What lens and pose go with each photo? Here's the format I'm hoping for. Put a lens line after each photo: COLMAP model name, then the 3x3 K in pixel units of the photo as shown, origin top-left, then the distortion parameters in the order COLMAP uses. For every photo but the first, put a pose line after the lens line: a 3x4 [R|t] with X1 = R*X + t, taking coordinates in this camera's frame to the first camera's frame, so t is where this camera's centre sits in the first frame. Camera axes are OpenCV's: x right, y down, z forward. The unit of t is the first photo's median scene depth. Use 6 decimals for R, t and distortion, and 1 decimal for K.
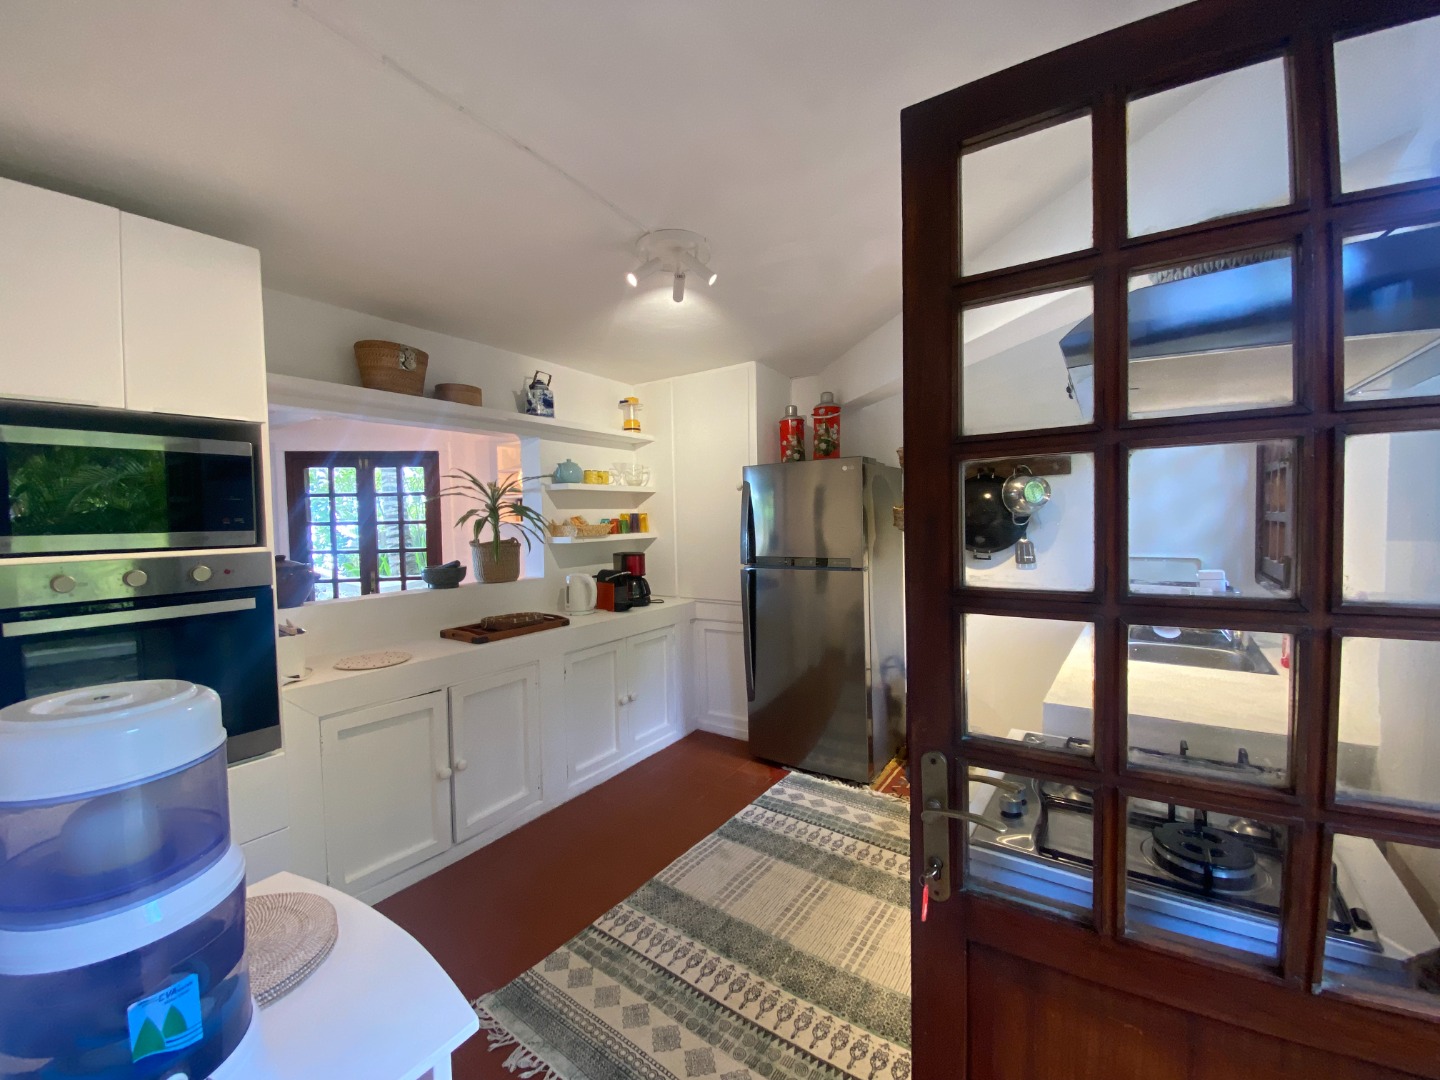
lens RADIAL K [[597.2, 0, 721.8], [0, 597.2, 540.2], [0, 0, 1]] dist [0.002891, -0.012072]
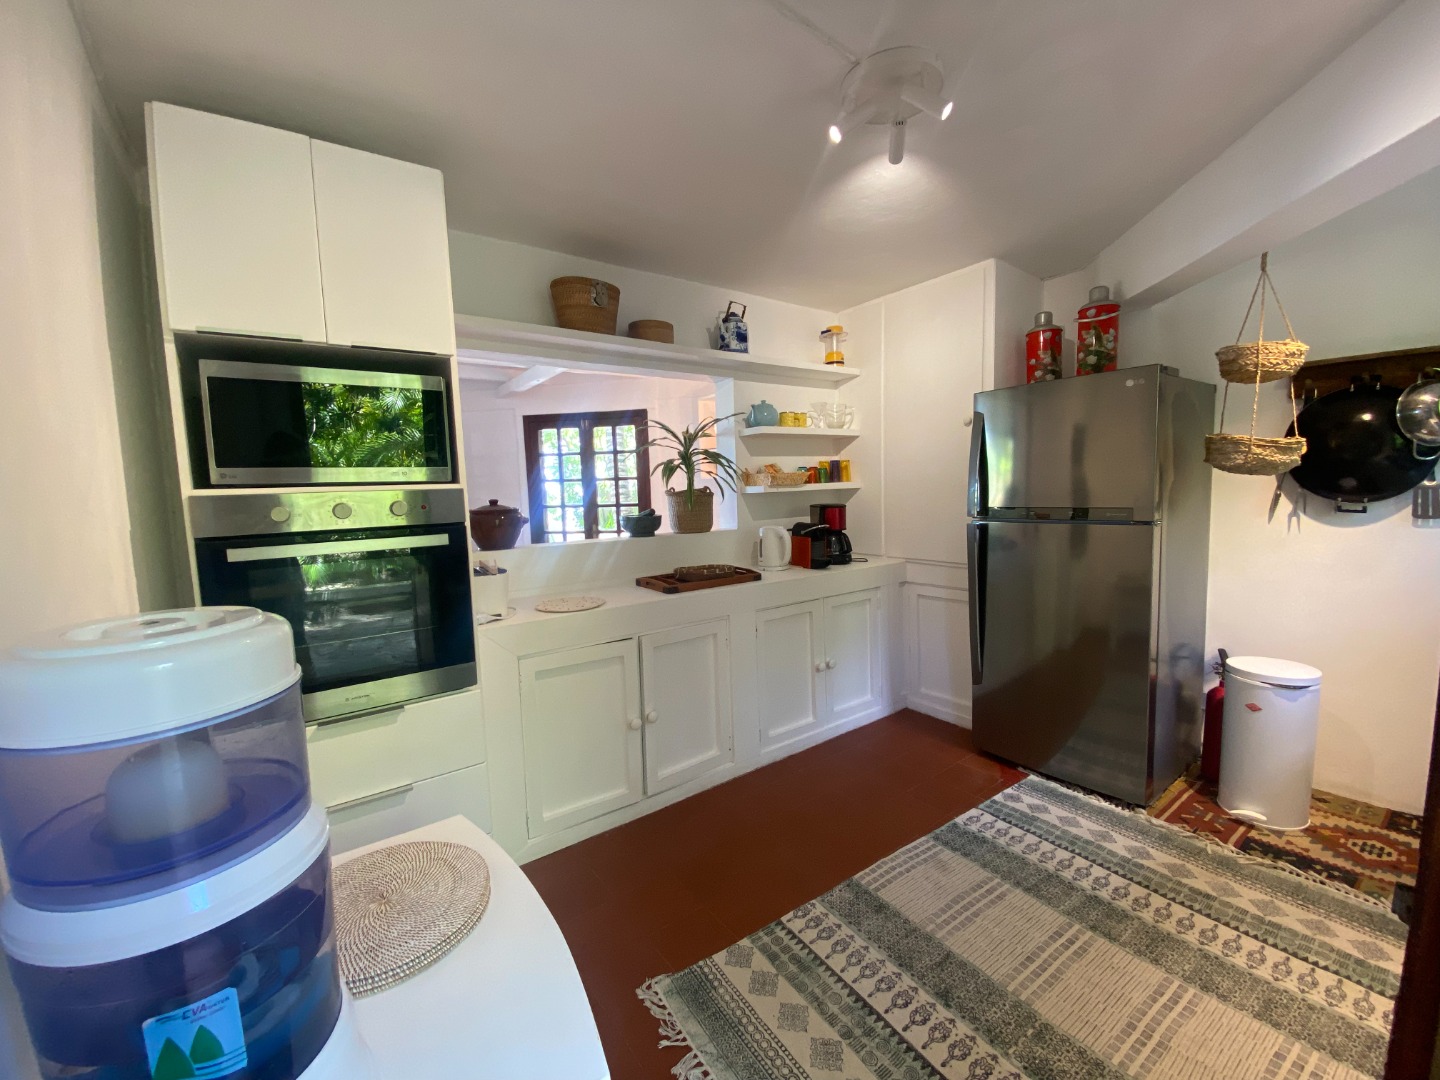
lens RADIAL K [[597.2, 0, 705.4], [0, 597.2, 534.5], [0, 0, 1]] dist [0.002891, -0.012072]
pose [[0.934629, 0.020263, -0.355048, -0.015788], [-0.001187, 0.998548, 0.053864, 0.026862], [0.355623, -0.049922, 0.933295, 0.136029]]
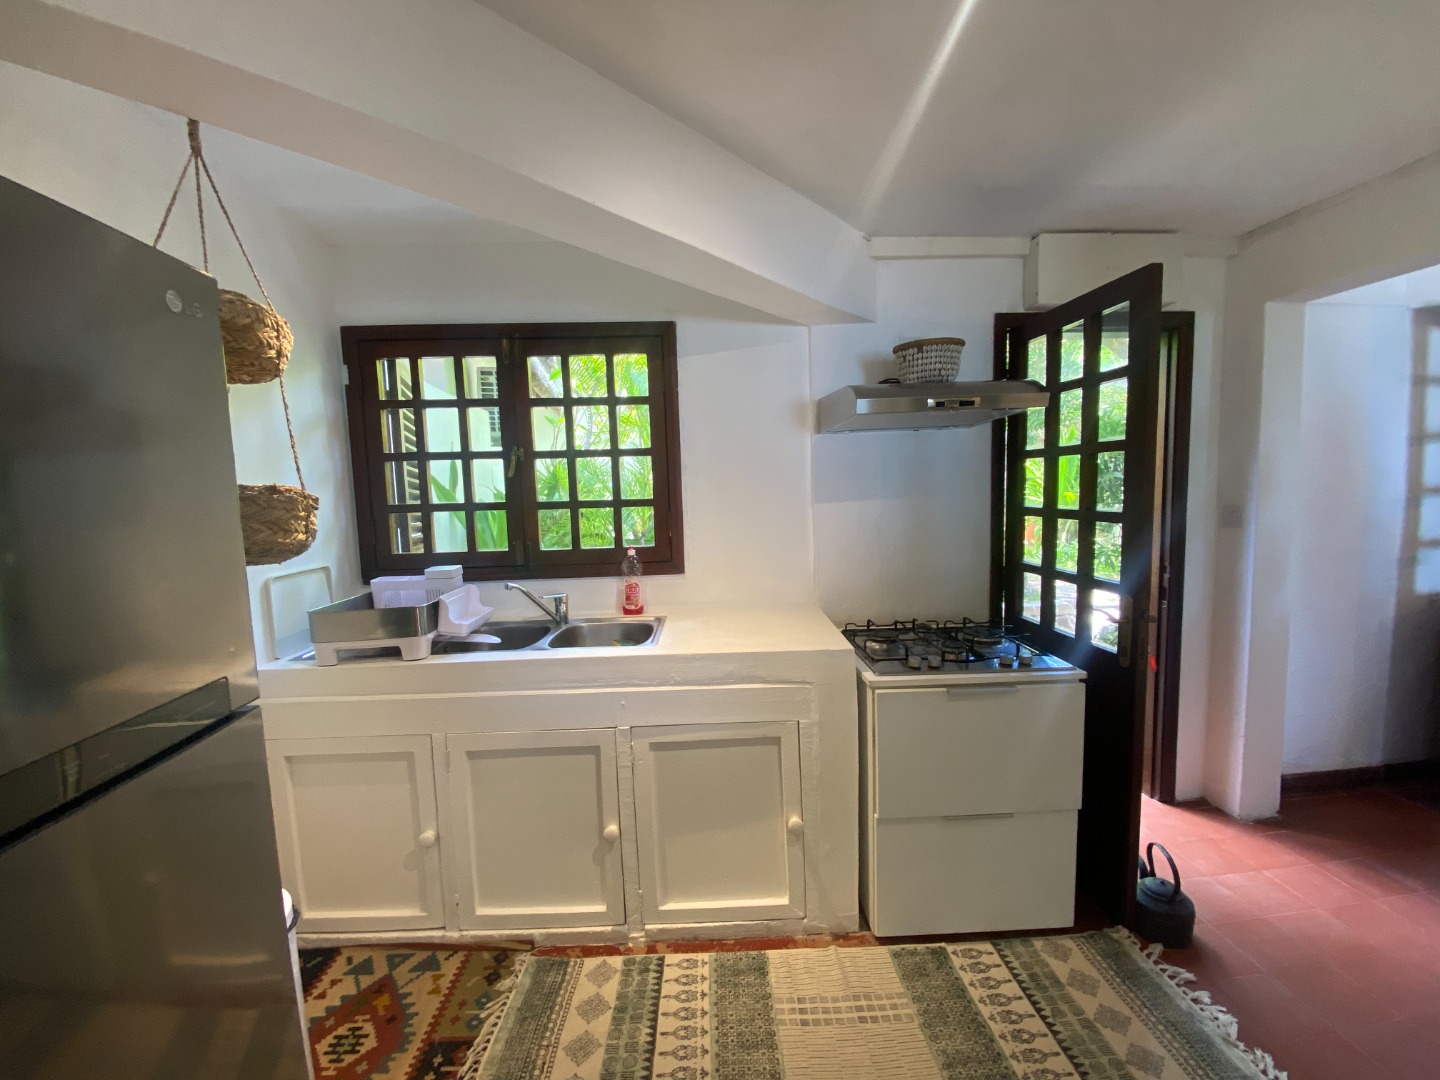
lens RADIAL K [[597.2, 0, 727.3], [0, 597.2, 540.9], [0, 0, 1]] dist [0.002891, -0.012072]
pose [[0.605755, 0.086951, -0.790886, -0.013959], [-0.017306, 0.995215, 0.096161, -0.012055], [0.795463, -0.044563, 0.604362, 1.894115]]
